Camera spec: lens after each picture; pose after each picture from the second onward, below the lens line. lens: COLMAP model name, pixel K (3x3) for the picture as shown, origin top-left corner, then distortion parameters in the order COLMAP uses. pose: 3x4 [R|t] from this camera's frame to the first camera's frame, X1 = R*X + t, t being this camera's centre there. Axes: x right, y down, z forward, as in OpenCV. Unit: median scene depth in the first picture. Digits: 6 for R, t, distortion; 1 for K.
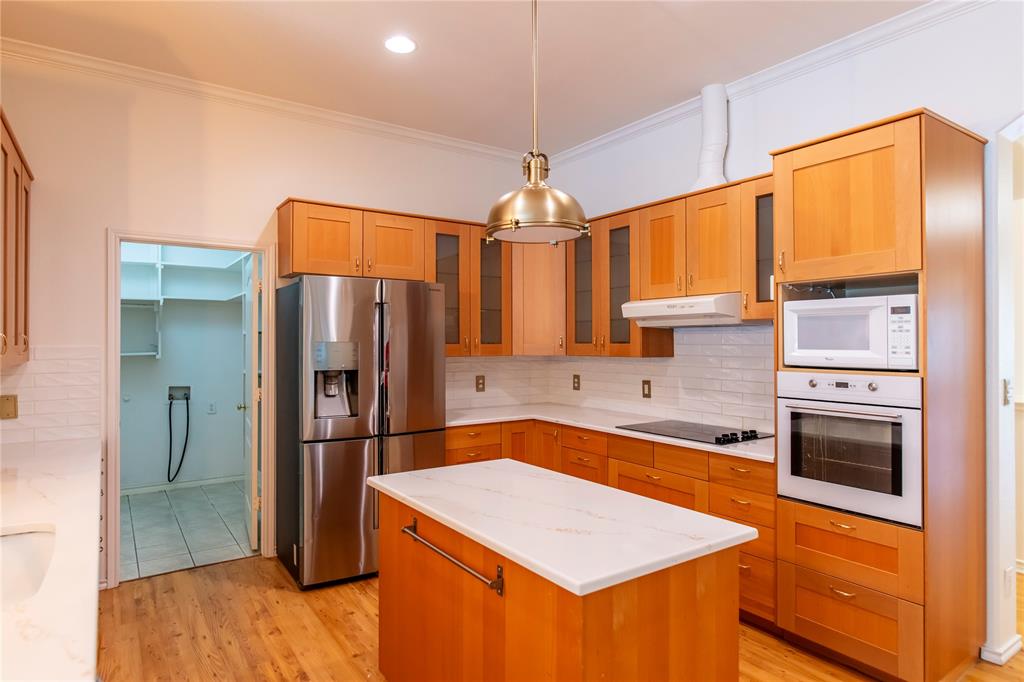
lens RADIAL K [[584.4, 0, 512.0], [0, 584.4, 341.0], [0, 0, 1]] dist [-0.002900, -0.000042]
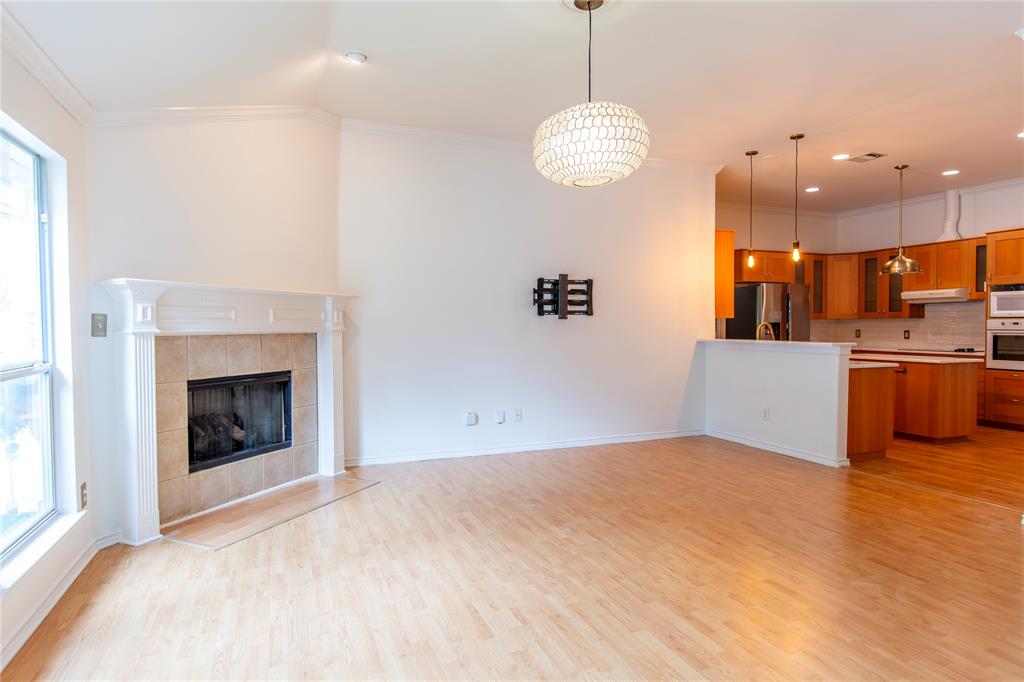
lens RADIAL K [[584.4, 0, 512.0], [0, 584.4, 341.0], [0, 0, 1]] dist [-0.002900, -0.000042]
pose [[0.974607, 0.002828, -0.223903, -0.815284], [0.003832, 0.999563, 0.029304, 0.051213], [0.223888, -0.029418, 0.974171, -1.592775]]
